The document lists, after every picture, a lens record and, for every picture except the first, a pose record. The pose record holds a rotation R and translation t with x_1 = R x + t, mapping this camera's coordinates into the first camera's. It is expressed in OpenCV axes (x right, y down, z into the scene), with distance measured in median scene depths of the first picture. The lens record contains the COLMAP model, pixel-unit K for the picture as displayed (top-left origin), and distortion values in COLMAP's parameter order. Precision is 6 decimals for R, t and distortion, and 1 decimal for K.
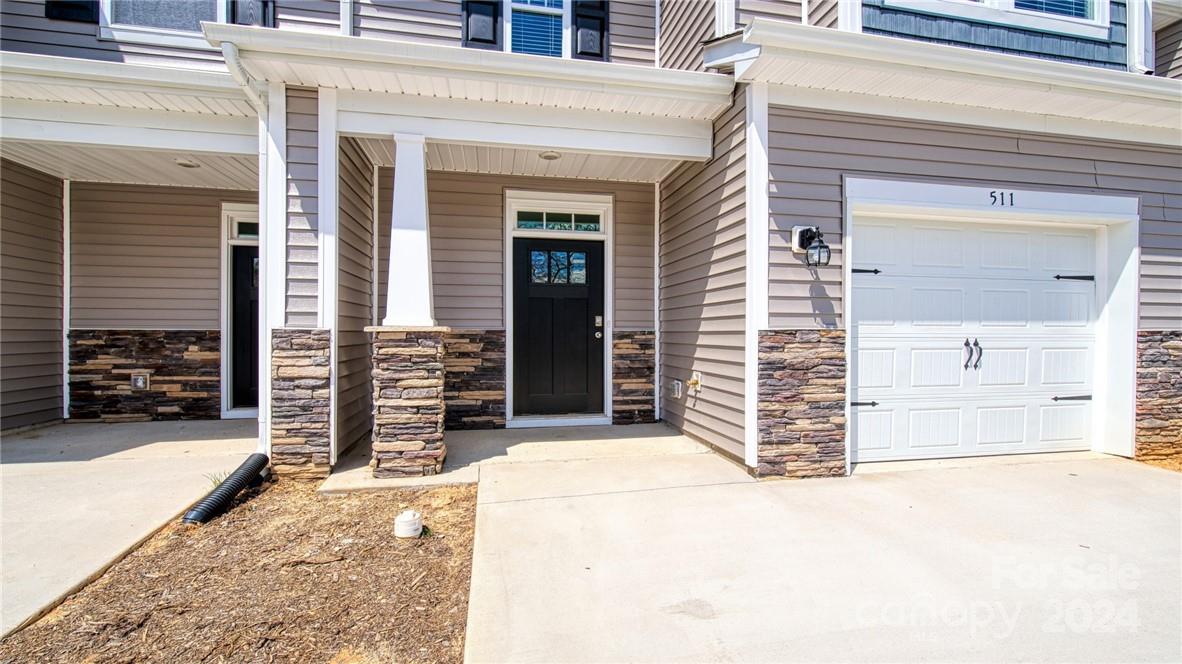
lens RADIAL K [[515.4, 0, 590.6], [0, 515.4, 333.7], [0, 0, 1]] dist [-0.000765, -0.000706]
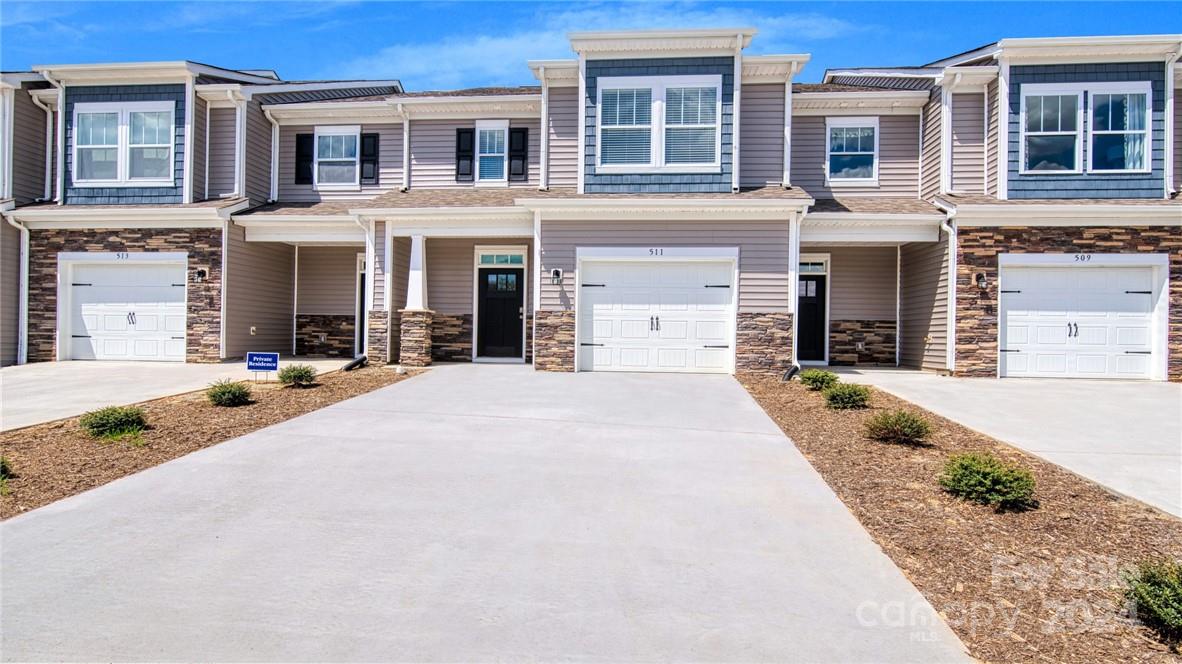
lens RADIAL K [[661.7, 0, 591.0], [0, 661.7, 332.0], [0, 0, 1]] dist [-0.022537, 0.000302]
pose [[0.956300, 0.007843, -0.292281, 1.153440], [-0.012209, 0.999839, -0.013118, 0.102012], [0.292131, 0.016113, 0.956243, -1.505325]]
